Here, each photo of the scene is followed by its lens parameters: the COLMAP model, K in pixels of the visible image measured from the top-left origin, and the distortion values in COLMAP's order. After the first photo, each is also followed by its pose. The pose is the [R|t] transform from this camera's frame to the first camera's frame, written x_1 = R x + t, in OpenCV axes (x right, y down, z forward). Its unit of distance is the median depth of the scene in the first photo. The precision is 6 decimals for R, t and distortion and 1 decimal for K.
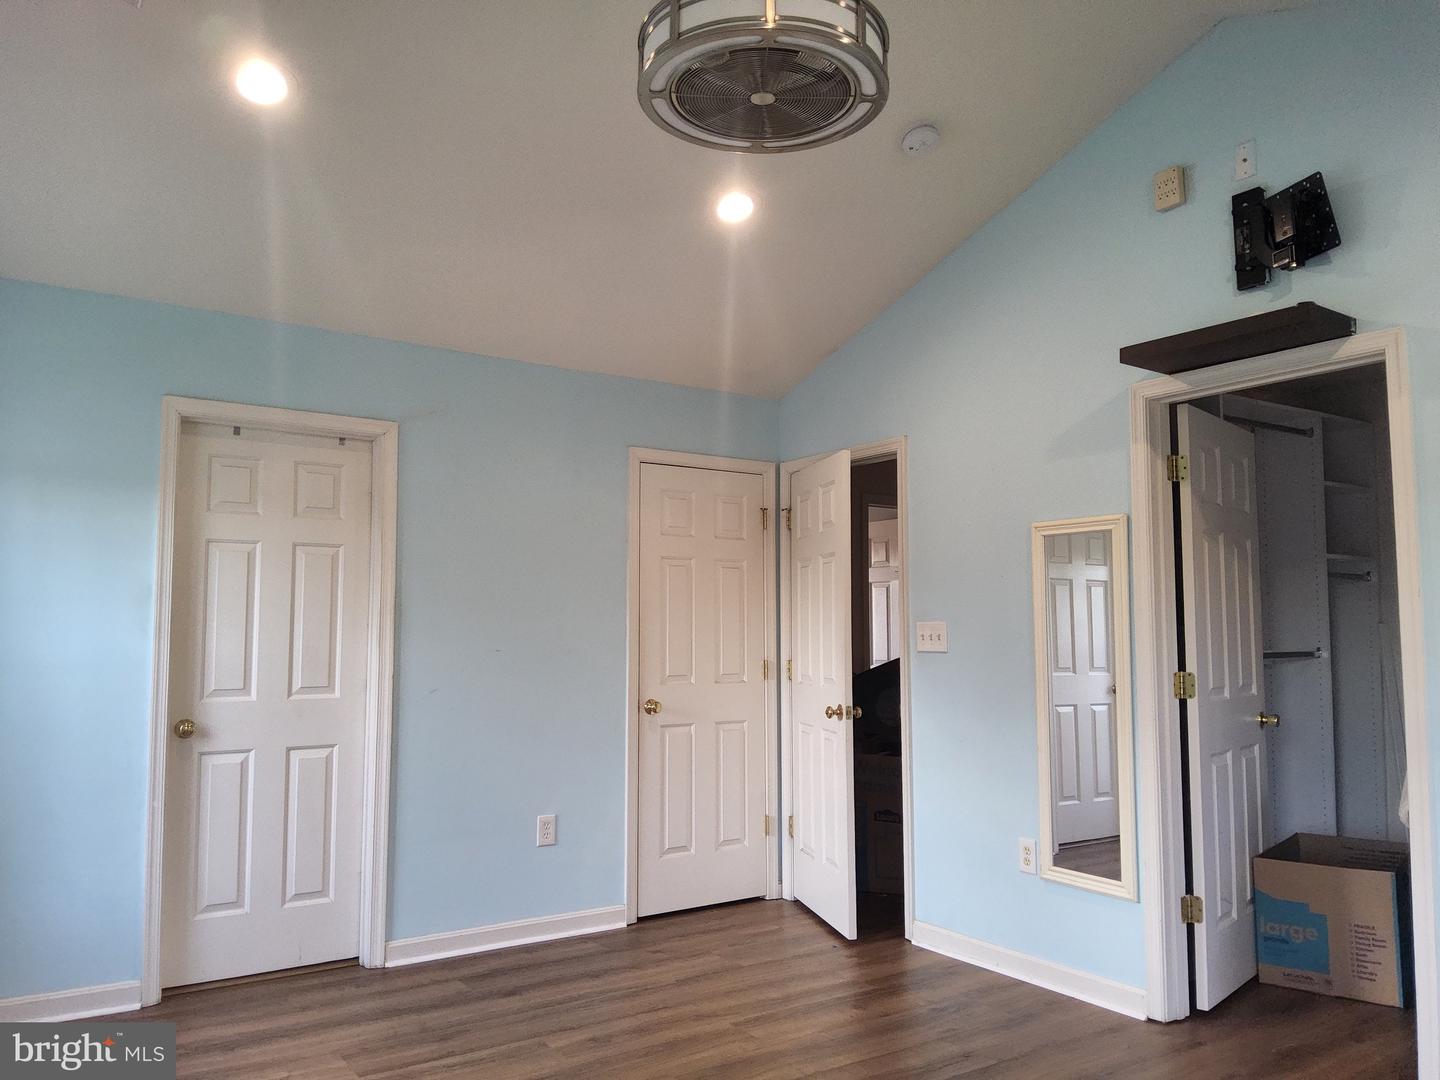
lens RADIAL K [[1095.6, 0, 730.0], [0, 1095.6, 580.0], [0, 0, 1]] dist [0.099167, -0.162031]
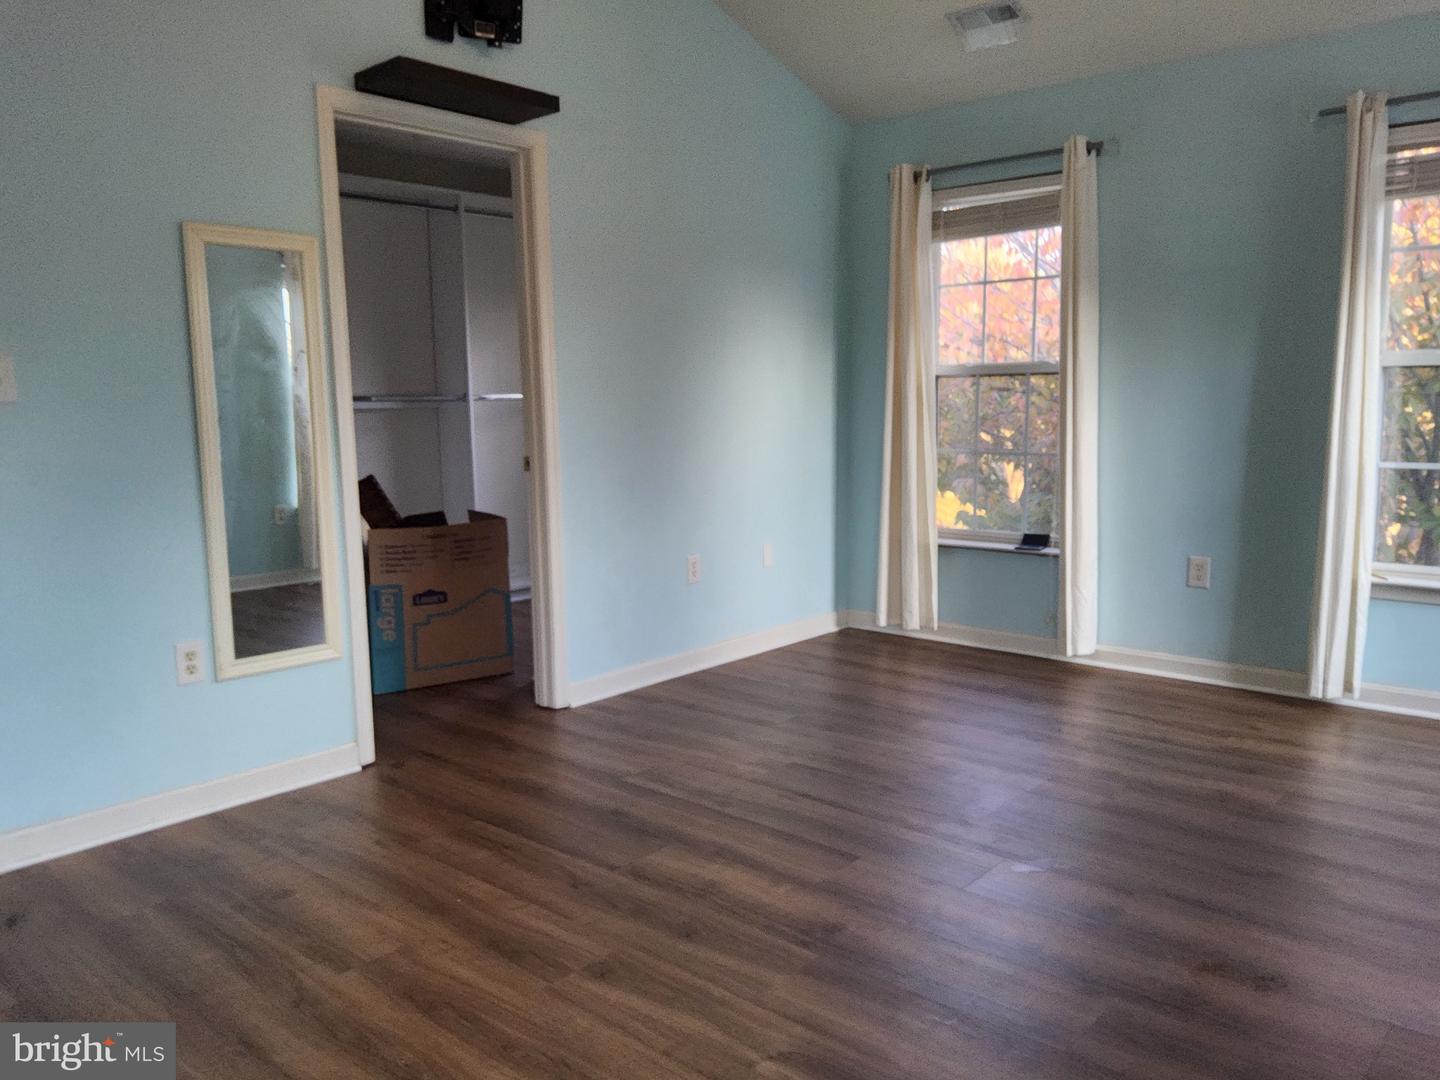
lens RADIAL K [[1104.8, 0, 729.4], [0, 1104.8, 566.2], [0, 0, 1]] dist [0.091934, -0.173963]
pose [[-0.243076, -0.144539, 0.959178, -0.596024], [-0.039696, 0.989490, 0.139047, 0.060749], [-0.969195, -0.004276, -0.246259, 0.868966]]
